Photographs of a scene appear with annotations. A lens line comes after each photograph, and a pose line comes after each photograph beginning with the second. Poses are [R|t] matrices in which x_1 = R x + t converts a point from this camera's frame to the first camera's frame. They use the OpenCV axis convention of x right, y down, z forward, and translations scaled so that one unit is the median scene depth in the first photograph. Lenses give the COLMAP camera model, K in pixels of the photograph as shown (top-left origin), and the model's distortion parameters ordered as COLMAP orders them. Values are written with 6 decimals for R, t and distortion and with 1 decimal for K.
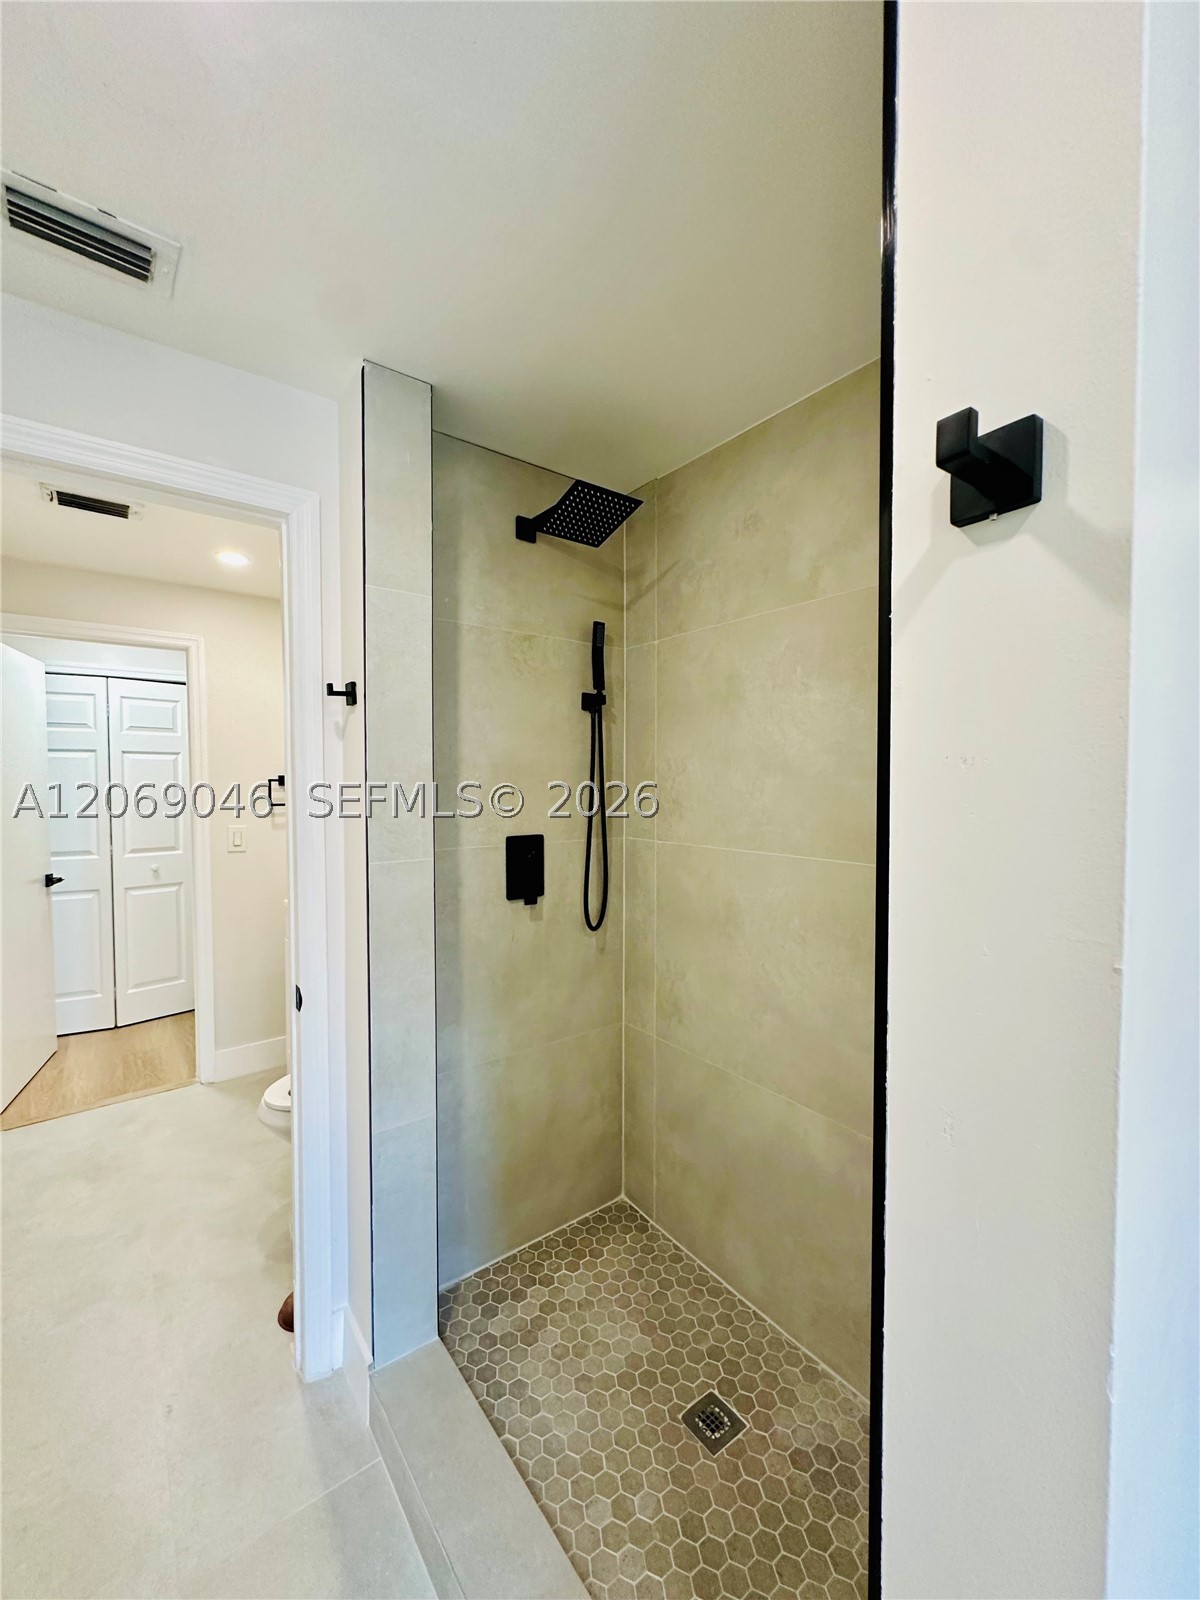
lens RADIAL K [[638.5, 0, 600.0], [0, 638.5, 800.0], [0, 0, 1]] dist [0.001177, 0.000006]
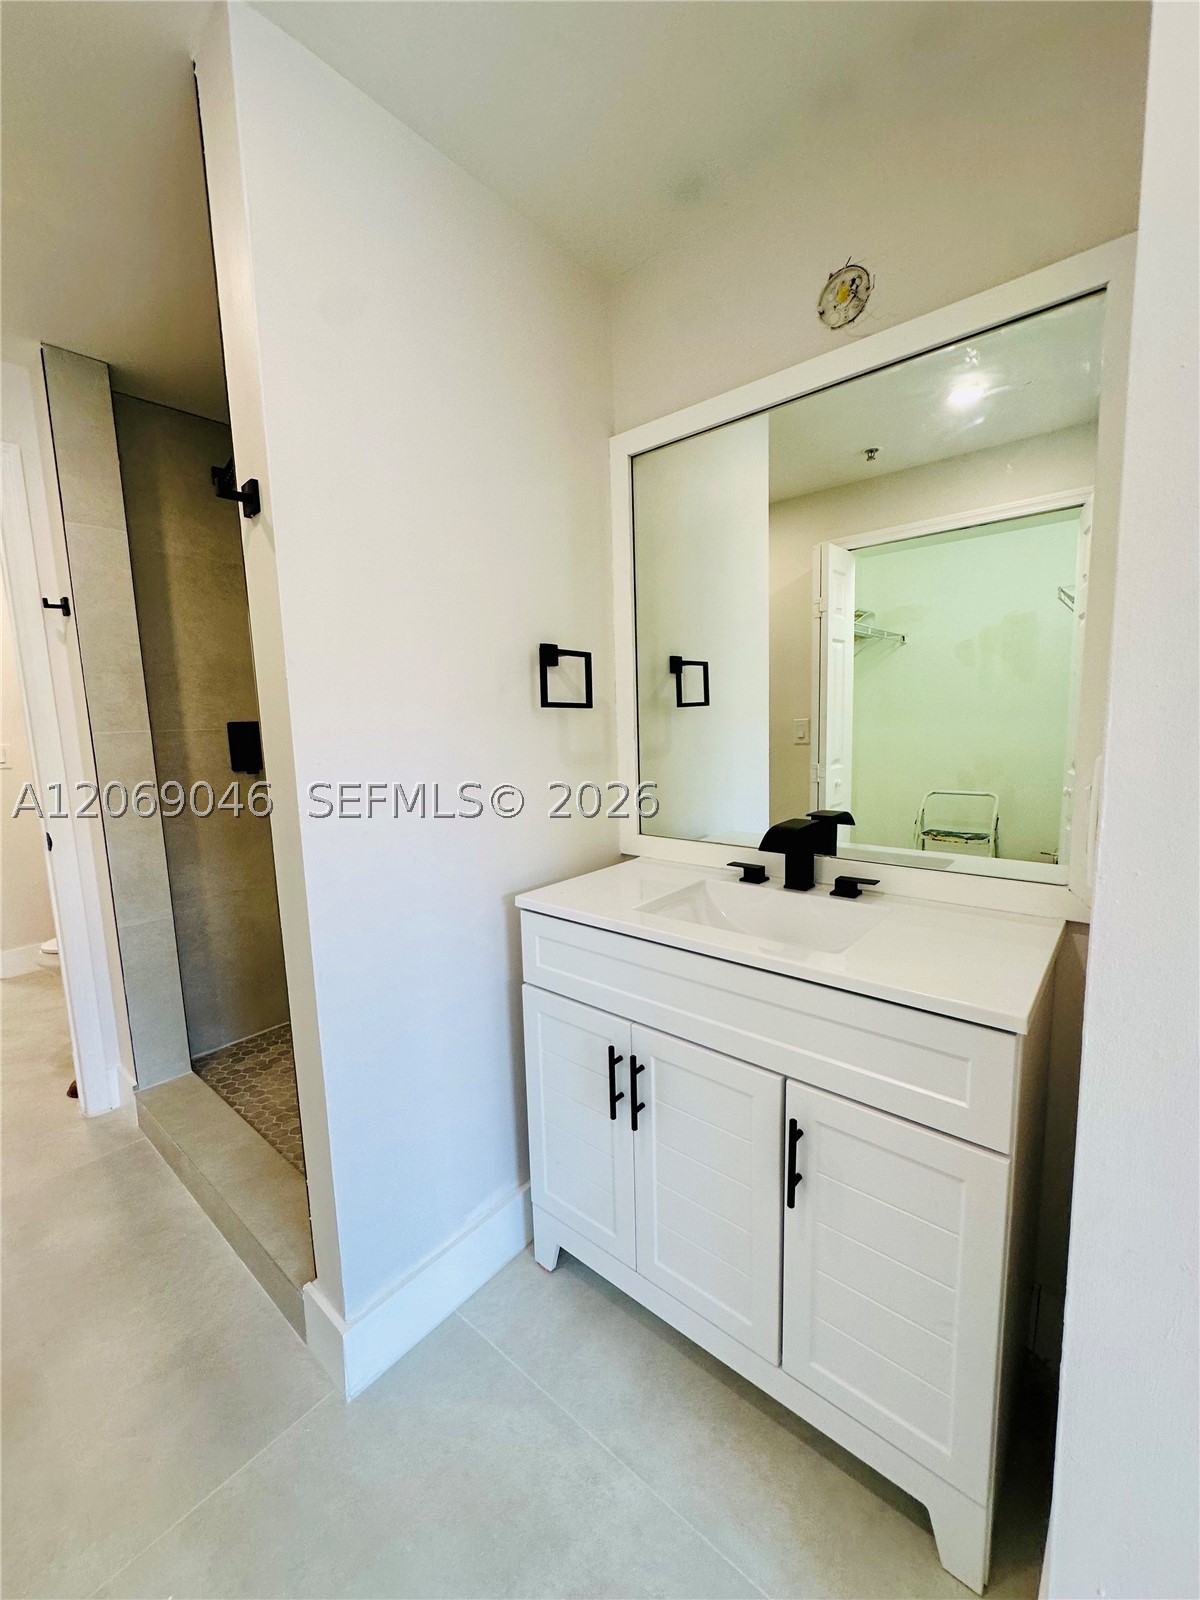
lens RADIAL K [[638.6, 0, 604.9], [0, 638.6, 797.6], [0, 0, 1]] dist [-0.000739, -0.000014]
pose [[0.973860, -0.059207, 0.219295, 0.356019], [0.039229, 0.994765, 0.094361, 0.134834], [-0.223734, -0.083292, 0.971085, -0.518511]]
